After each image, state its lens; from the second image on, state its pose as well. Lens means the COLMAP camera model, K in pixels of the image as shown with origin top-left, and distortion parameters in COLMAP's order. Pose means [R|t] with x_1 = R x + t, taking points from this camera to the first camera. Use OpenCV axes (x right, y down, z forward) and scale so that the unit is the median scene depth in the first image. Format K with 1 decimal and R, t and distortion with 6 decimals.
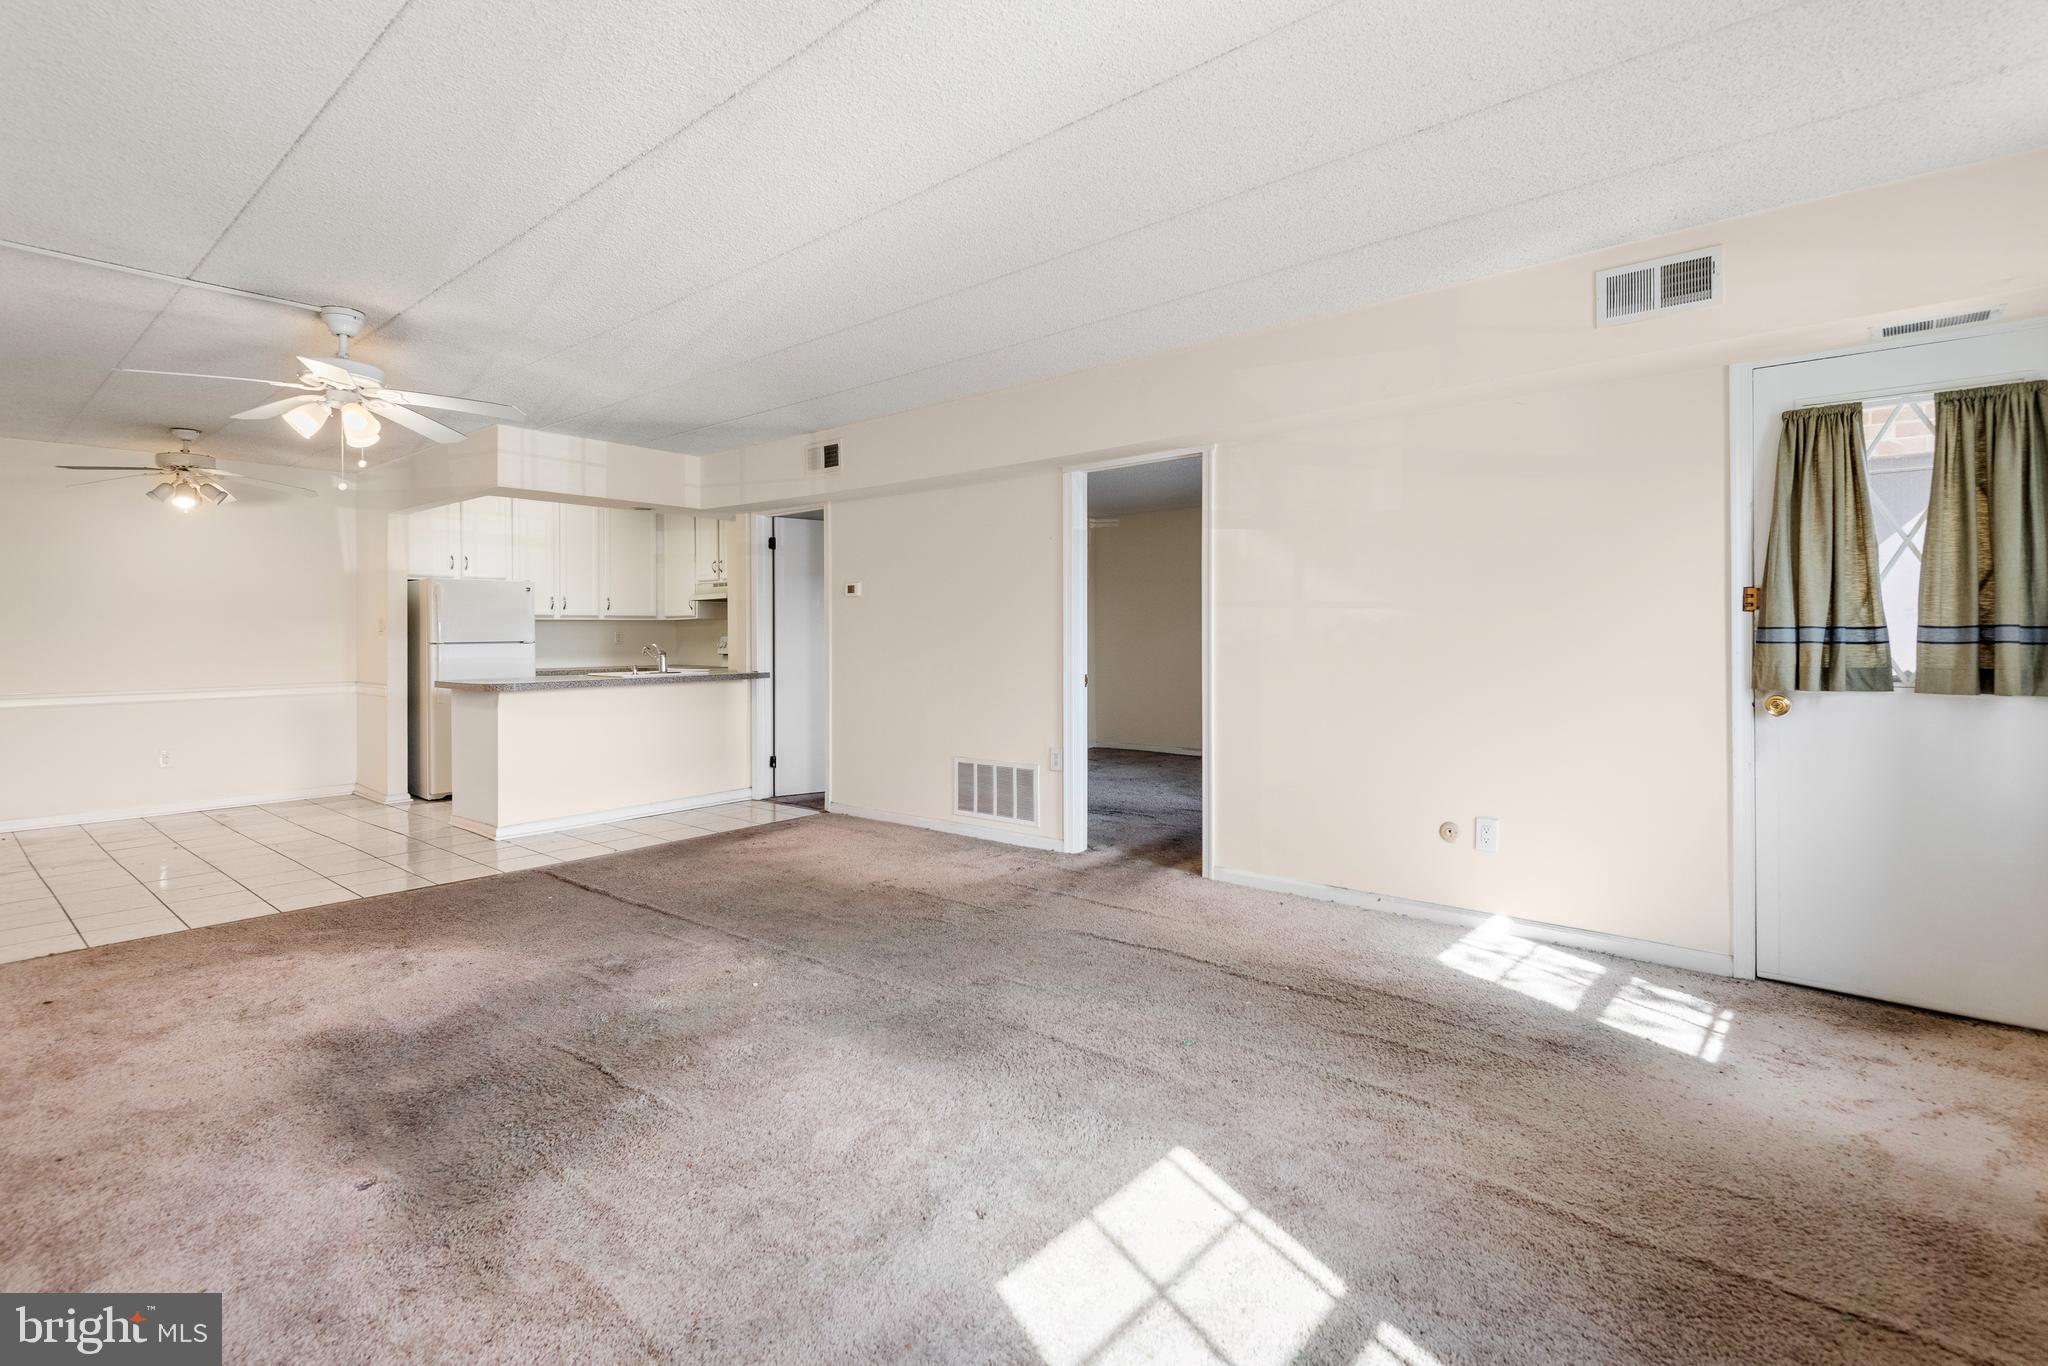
lens RADIAL K [[948.1, 0, 1021.1], [0, 948.1, 635.7], [0, 0, 1]] dist [0.000899, 0.000142]
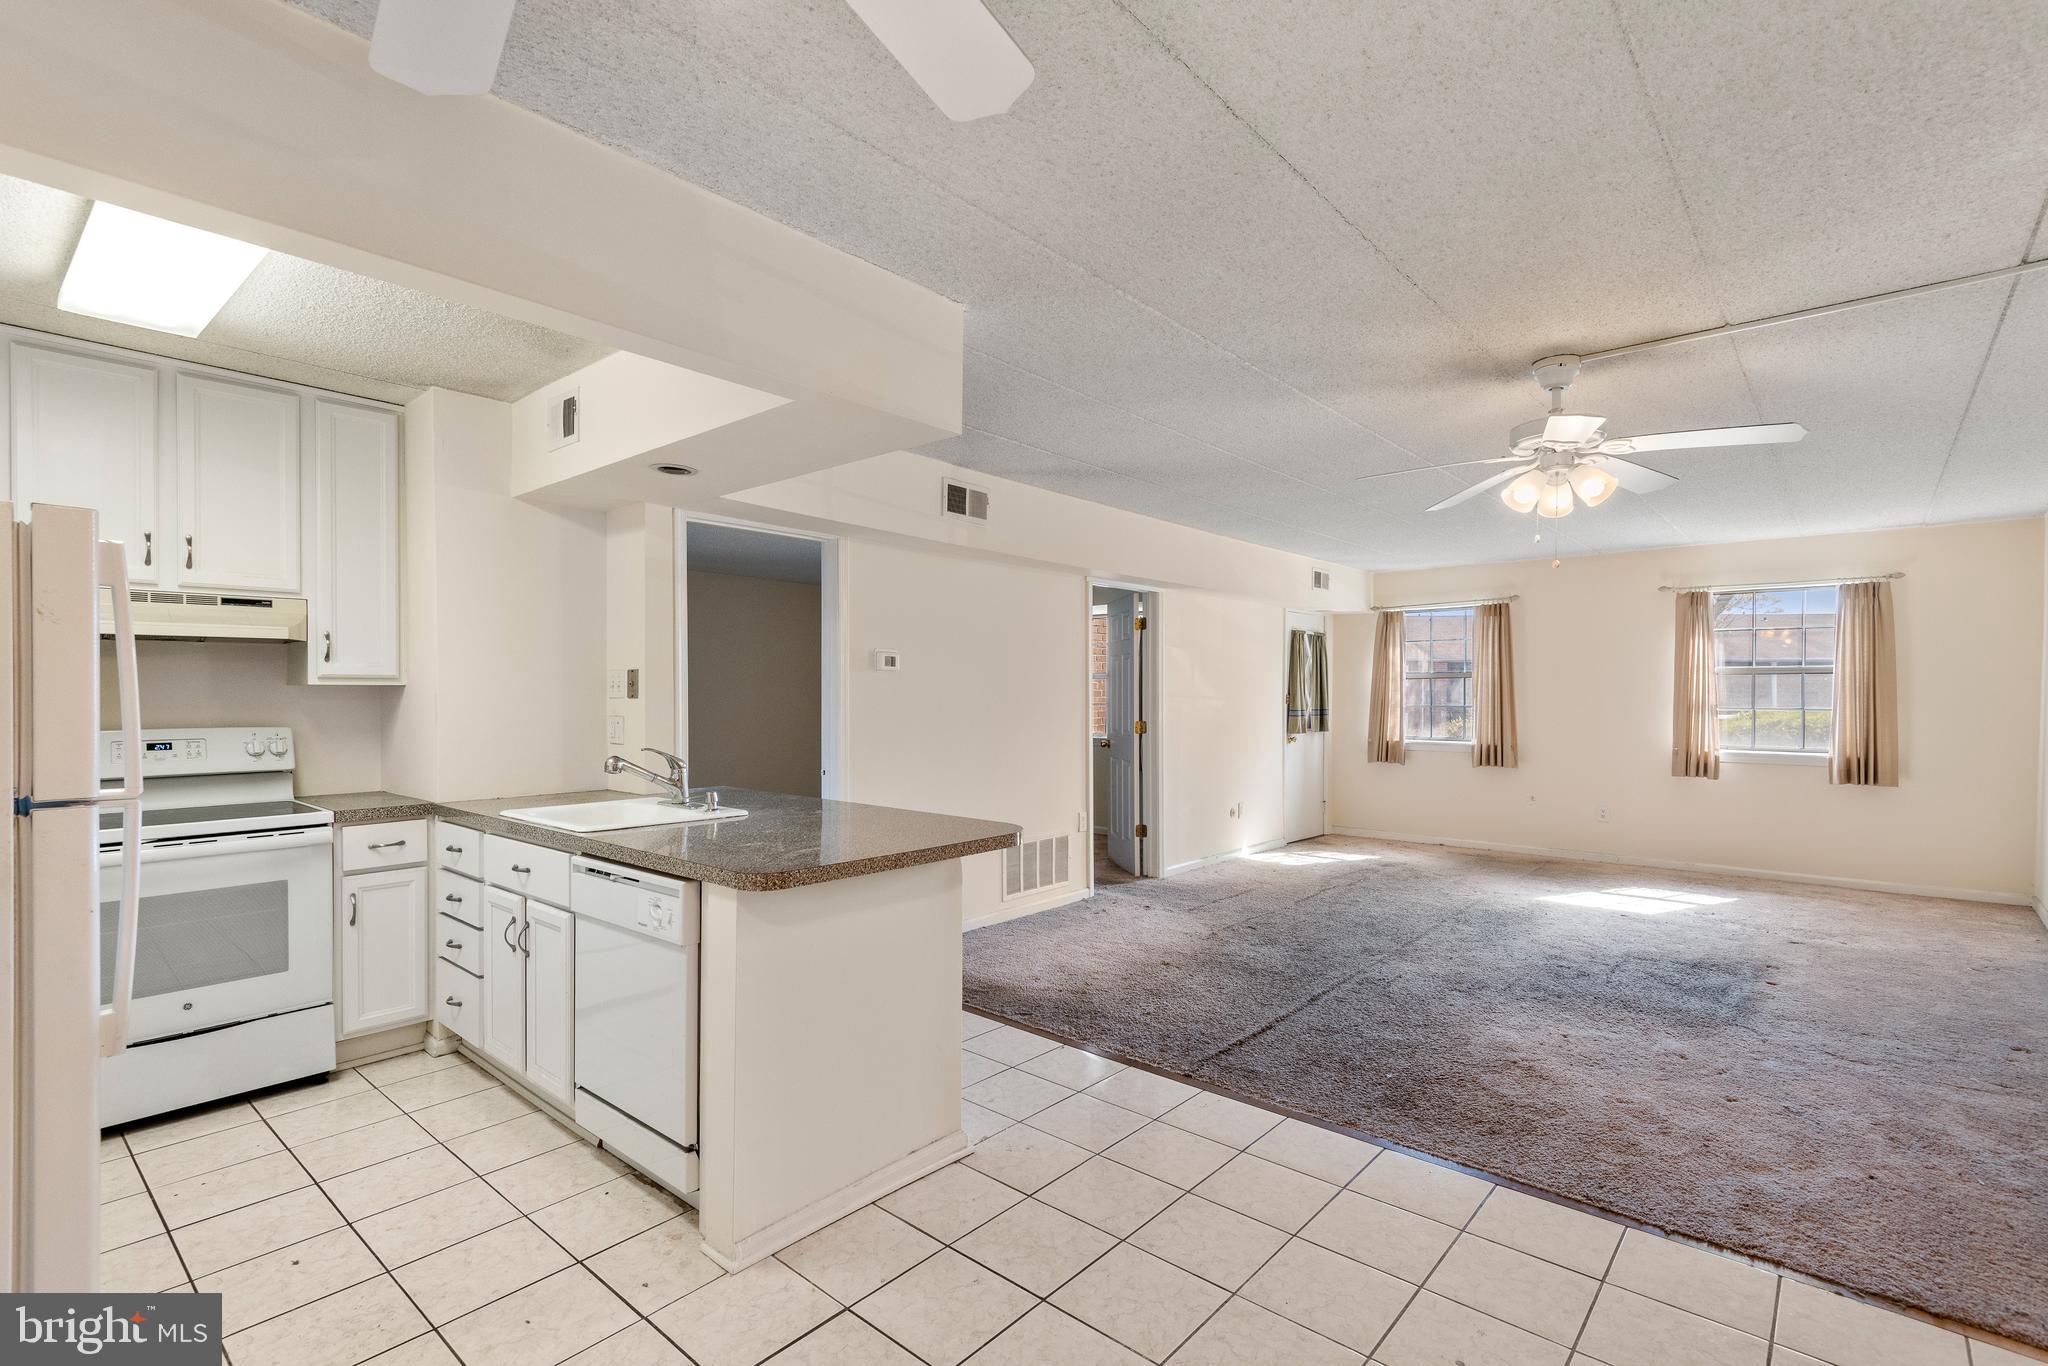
lens RADIAL K [[948.1, 0, 1021.1], [0, 948.1, 635.7], [0, 0, 1]] dist [0.000899, 0.000142]
pose [[0.013115, 0.066368, 0.997709, -0.838132], [-0.002356, 0.997794, -0.066343, -0.015925], [-0.999911, -0.001481, 0.013243, 0.767094]]
